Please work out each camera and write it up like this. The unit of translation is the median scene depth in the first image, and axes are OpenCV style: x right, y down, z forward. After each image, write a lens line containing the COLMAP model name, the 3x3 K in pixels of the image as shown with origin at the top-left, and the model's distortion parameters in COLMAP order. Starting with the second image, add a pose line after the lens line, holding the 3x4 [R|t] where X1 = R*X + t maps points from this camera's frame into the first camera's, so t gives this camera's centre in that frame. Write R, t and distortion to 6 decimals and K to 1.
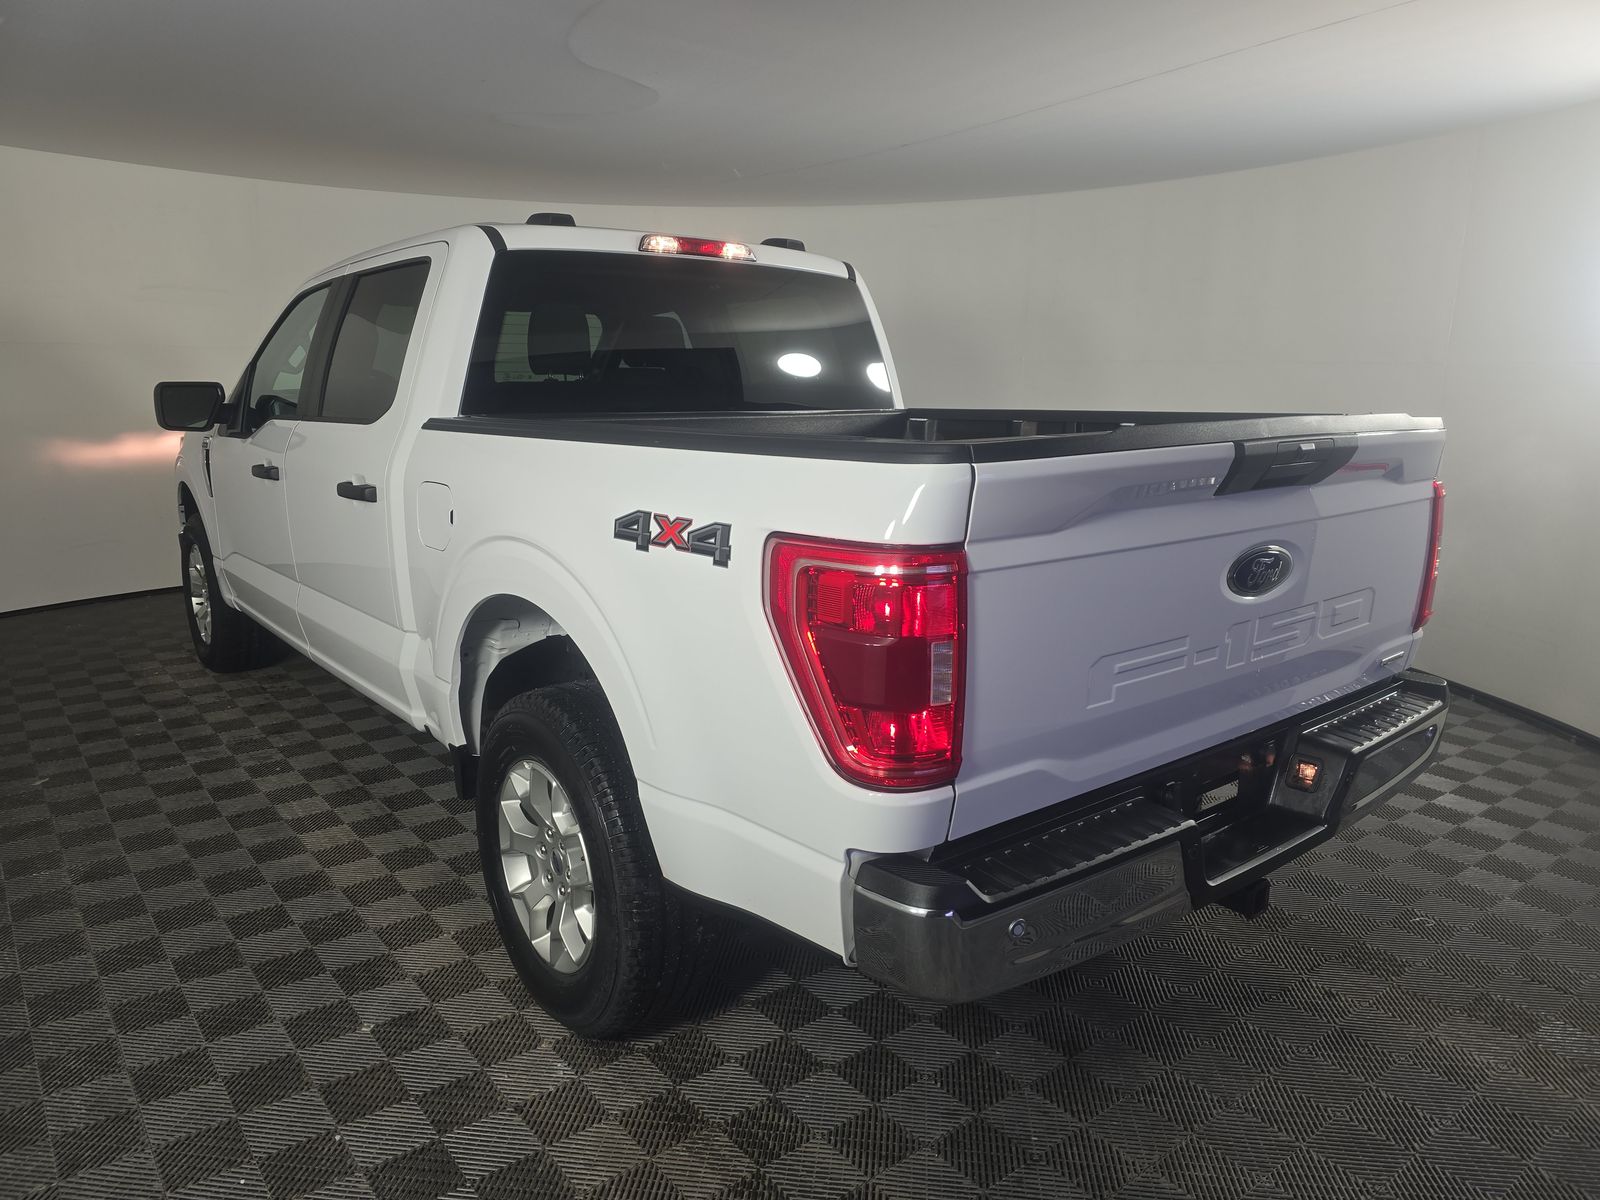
lens RADIAL K [[1076.3, 0, 811.1], [0, 1076.3, 613.0], [0, 0, 1]] dist [0.033225, -0.045288]
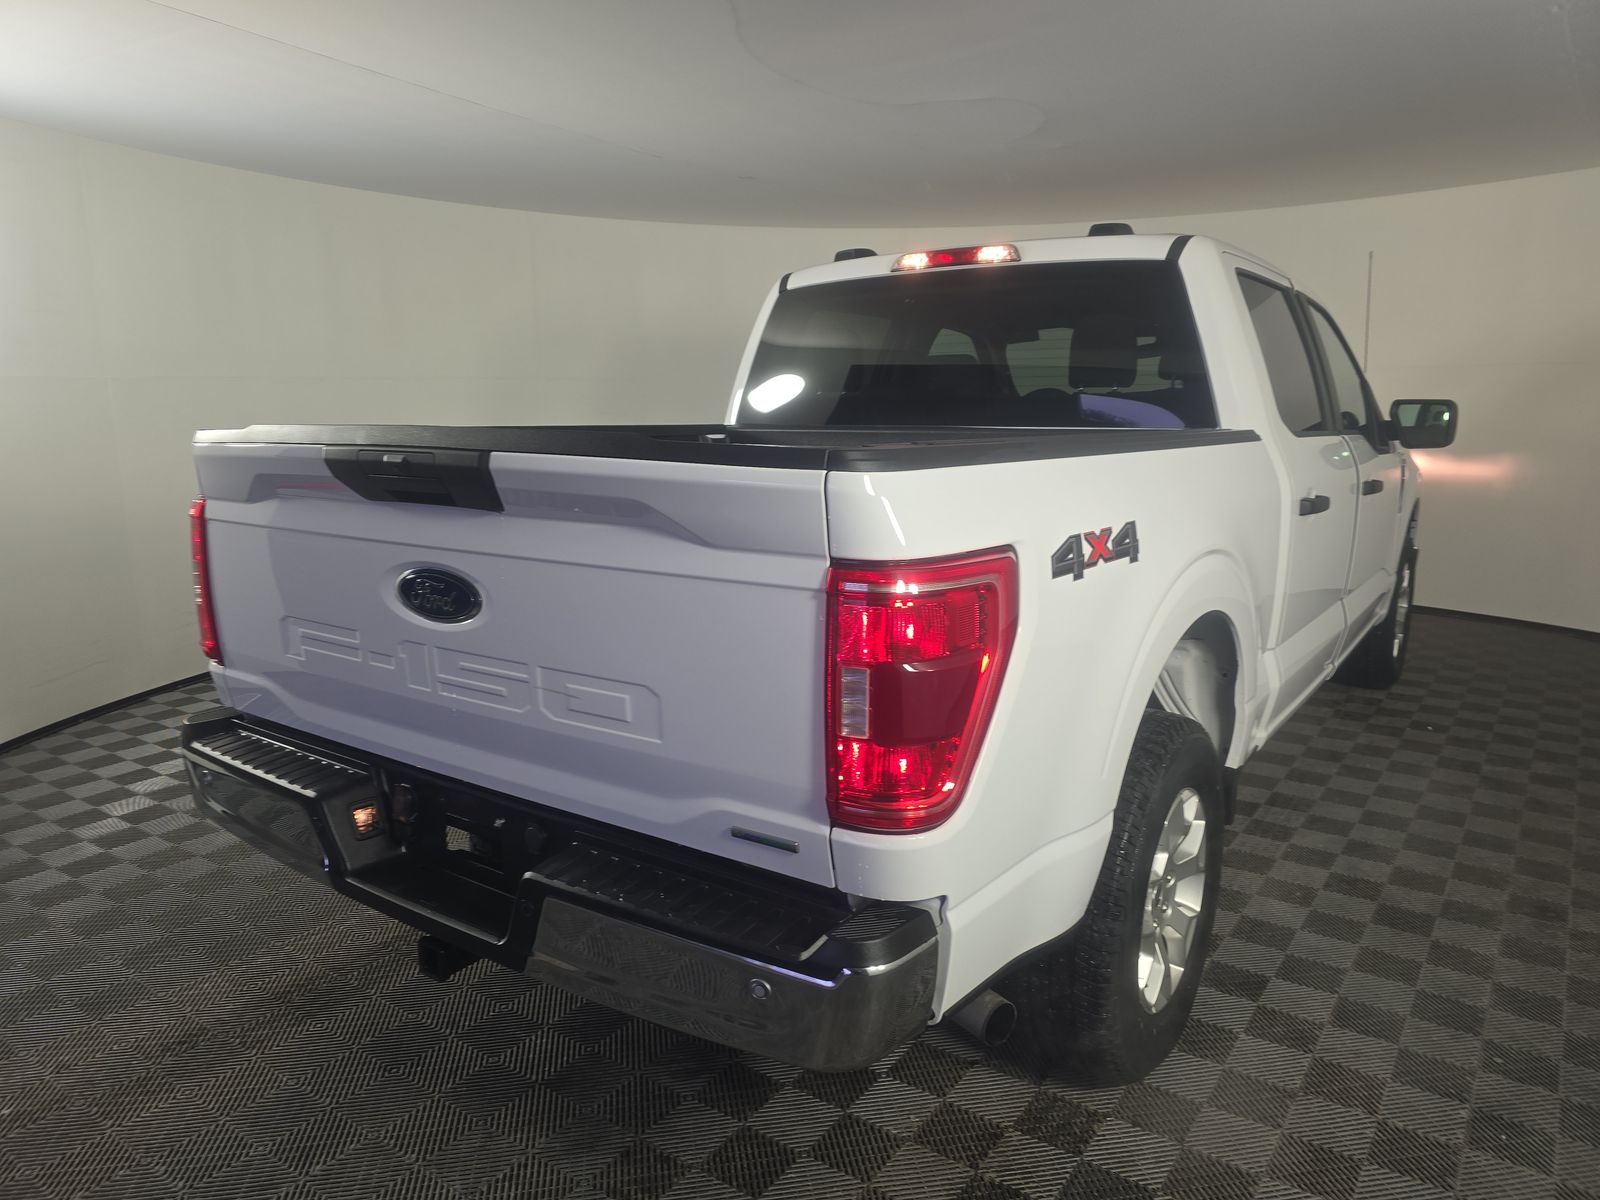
lens RADIAL K [[1076.3, 0, 803.0], [0, 1076.3, 588.6], [0, 0, 1]] dist [0.033225, -0.045288]
pose [[0.264318, 0.156805, -0.951603, 0.868024], [-0.193620, 0.975233, 0.106919, -0.128051], [0.944800, 0.155988, 0.288132, 0.657305]]
